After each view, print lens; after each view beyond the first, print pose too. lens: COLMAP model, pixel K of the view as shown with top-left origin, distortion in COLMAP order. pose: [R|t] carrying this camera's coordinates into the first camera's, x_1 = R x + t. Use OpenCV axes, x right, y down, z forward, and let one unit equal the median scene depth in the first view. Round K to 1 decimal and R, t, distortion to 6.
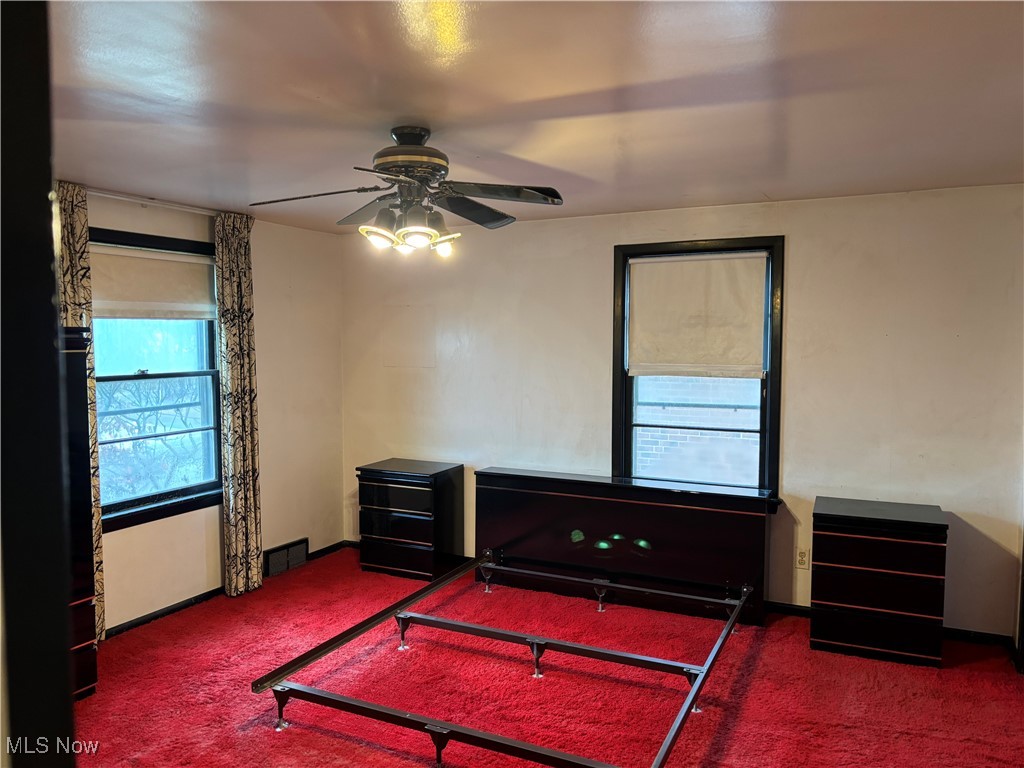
lens RADIAL K [[789.8, 0, 508.1], [0, 789.8, 388.8], [0, 0, 1]] dist [0.000963, 0.000472]
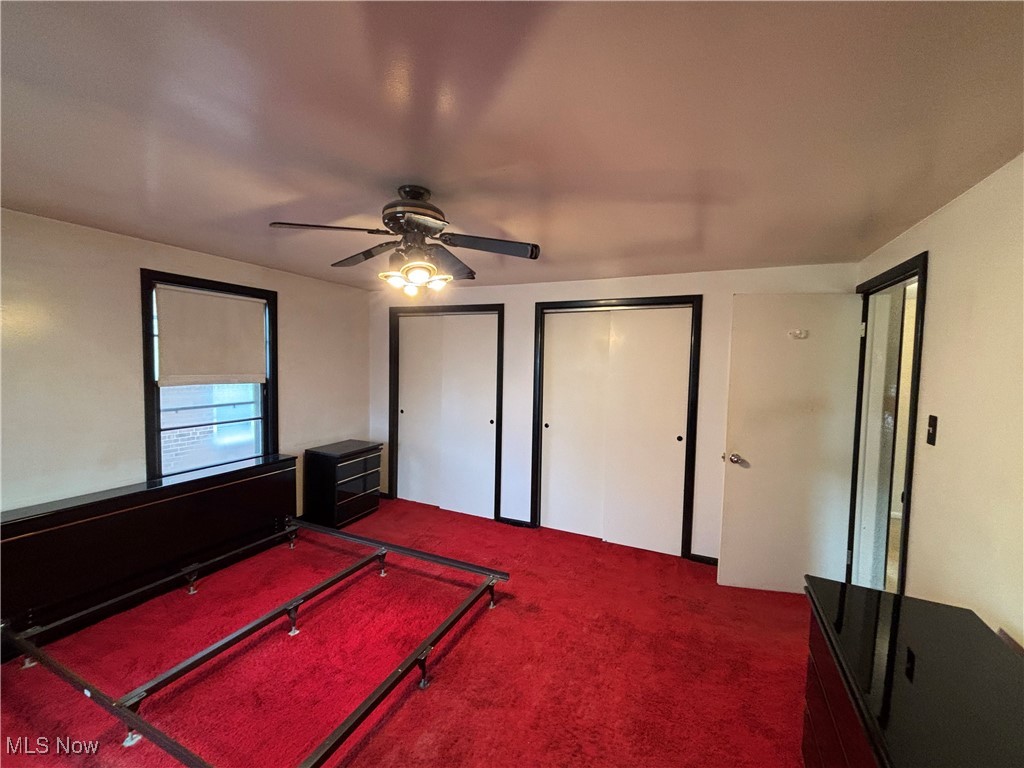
lens RADIAL K [[409.5, 0, 507.9], [0, 409.5, 380.4], [0, 0, 1]] dist [0.002587, 0.000615]
pose [[-0.029162, -0.036757, 0.998899, -0.474357], [0.055954, 0.997697, 0.038346, -0.021313], [-0.998007, 0.057011, -0.027038, 0.545259]]
